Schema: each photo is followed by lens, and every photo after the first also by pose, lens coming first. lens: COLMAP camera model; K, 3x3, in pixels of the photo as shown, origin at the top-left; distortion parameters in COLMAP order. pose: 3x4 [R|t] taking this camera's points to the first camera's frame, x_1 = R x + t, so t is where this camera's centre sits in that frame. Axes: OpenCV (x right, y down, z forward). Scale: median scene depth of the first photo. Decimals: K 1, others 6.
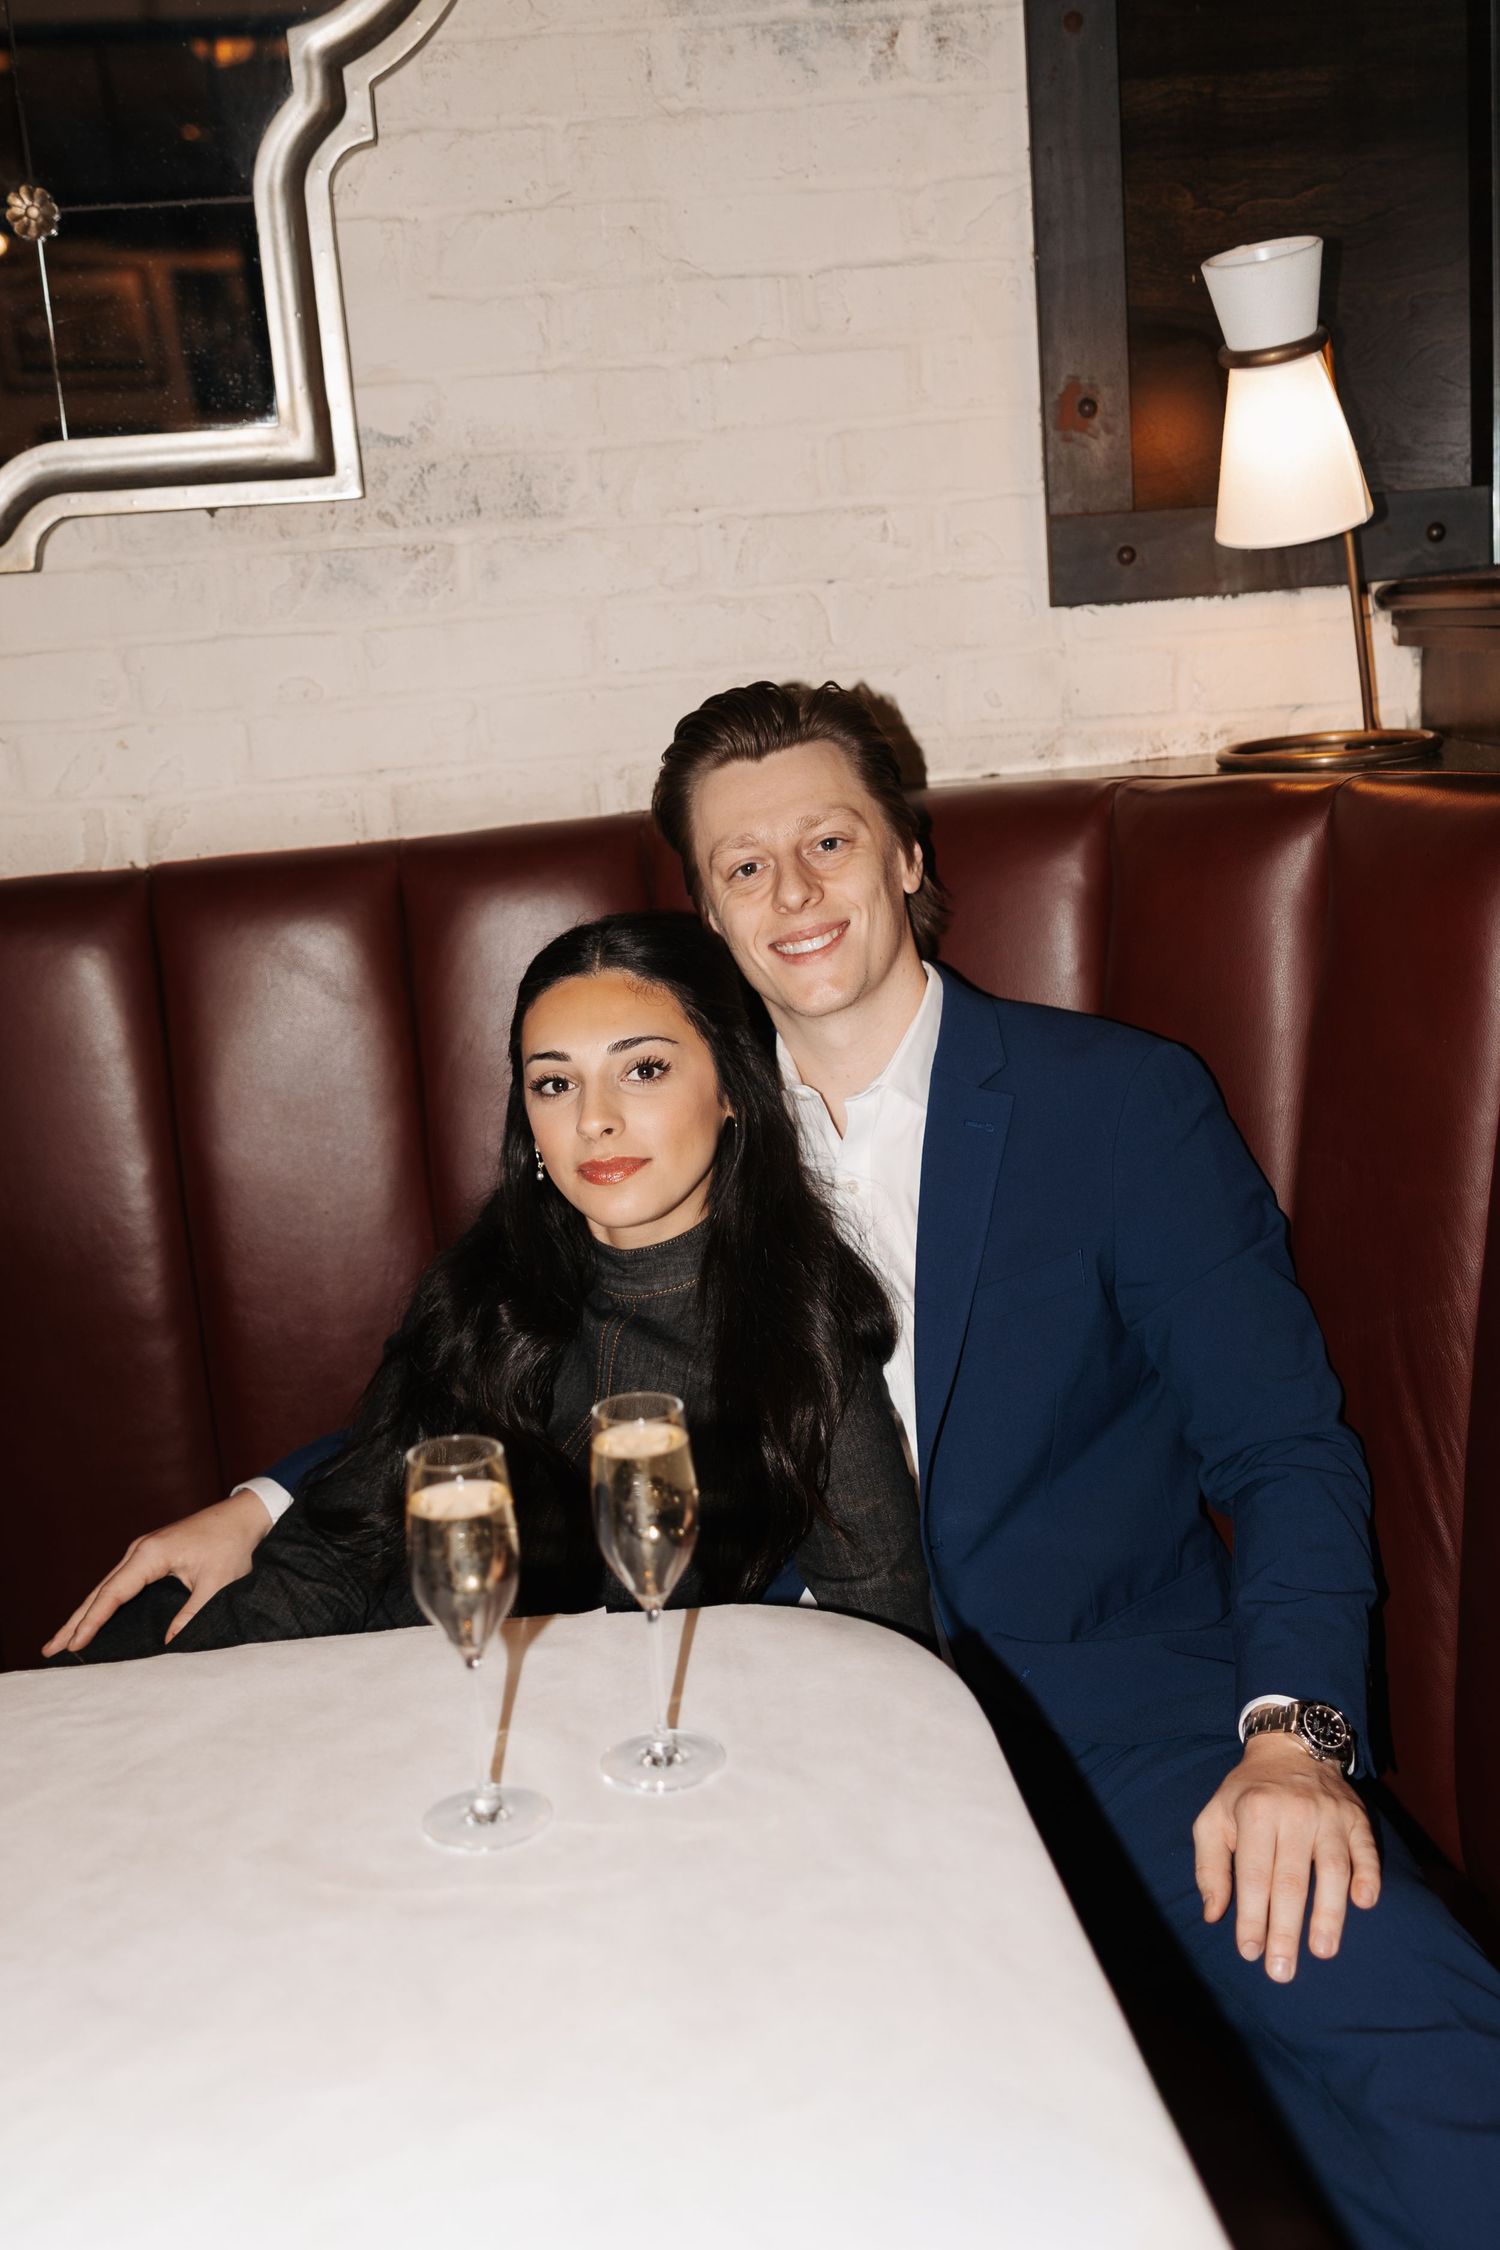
lens RADIAL K [[2113.4, 0, 716.9], [0, 2113.4, 1126.2], [0, 0, 1]] dist [-0.007349, 0.008071]
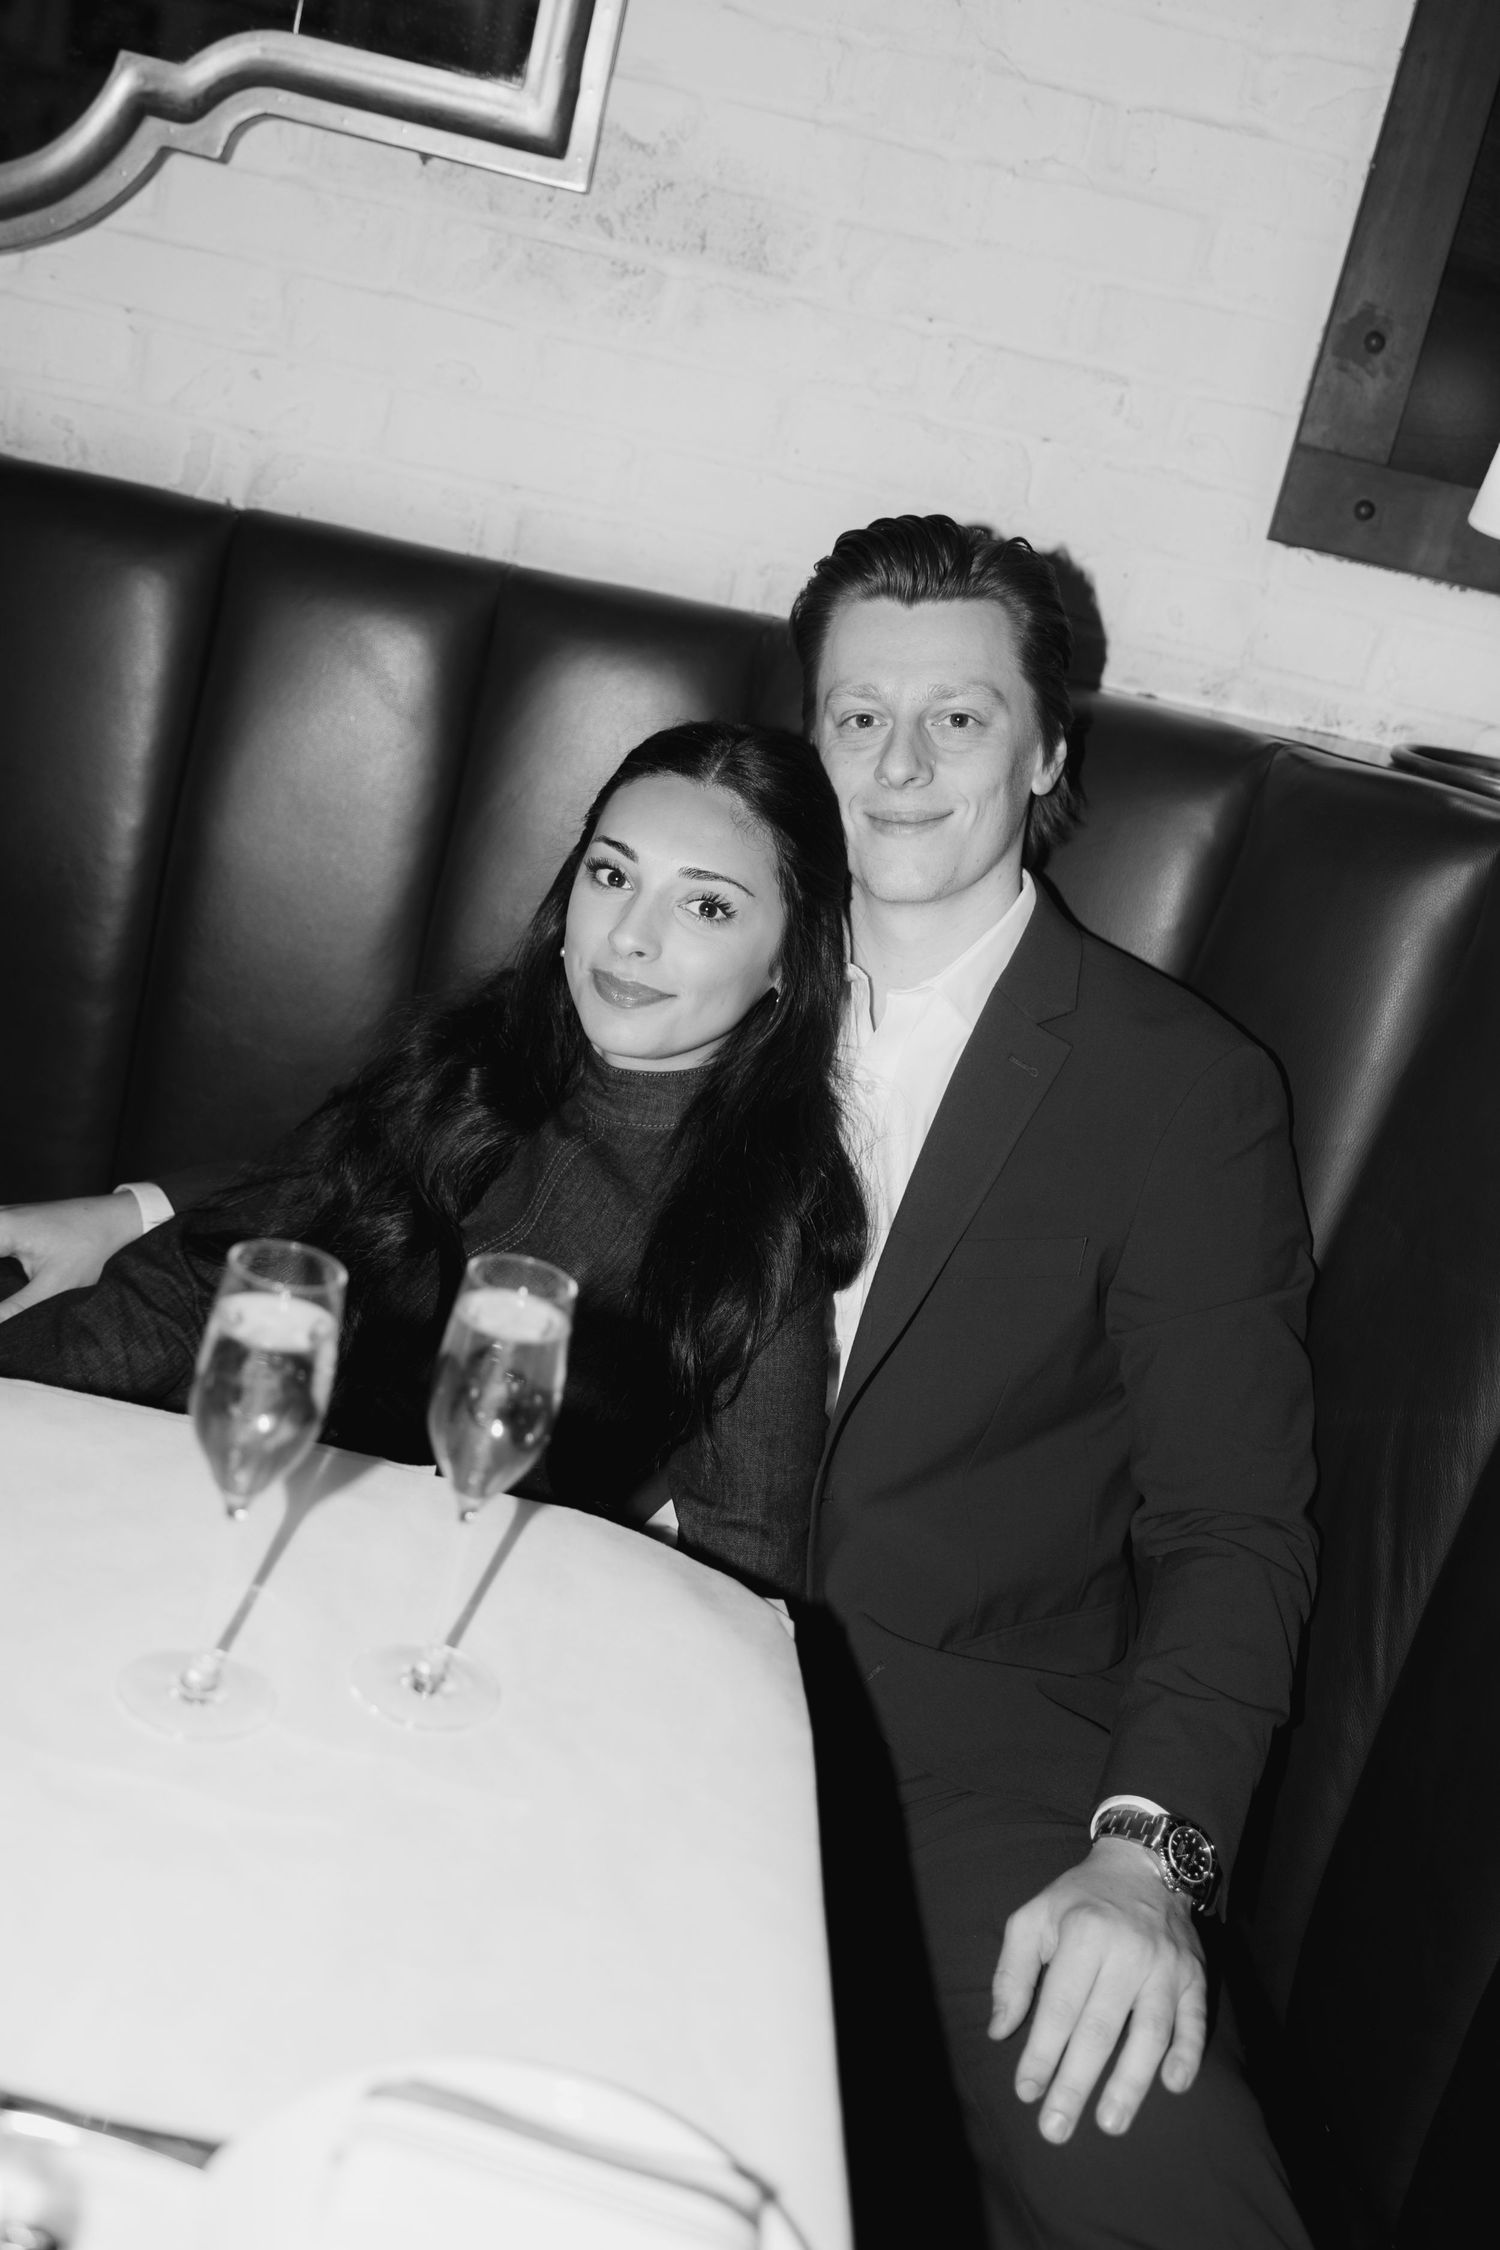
lens RADIAL K [[2042.0, 0, 740.2], [0, 2042.0, 959.6], [0, 0, 1]] dist [-0.000190, -0.014158]
pose [[0.951472, 0.307495, -0.012137, 0.008143], [-0.307450, 0.951549, 0.005473, -0.008053], [0.013231, -0.001476, 0.999911, 0.119392]]
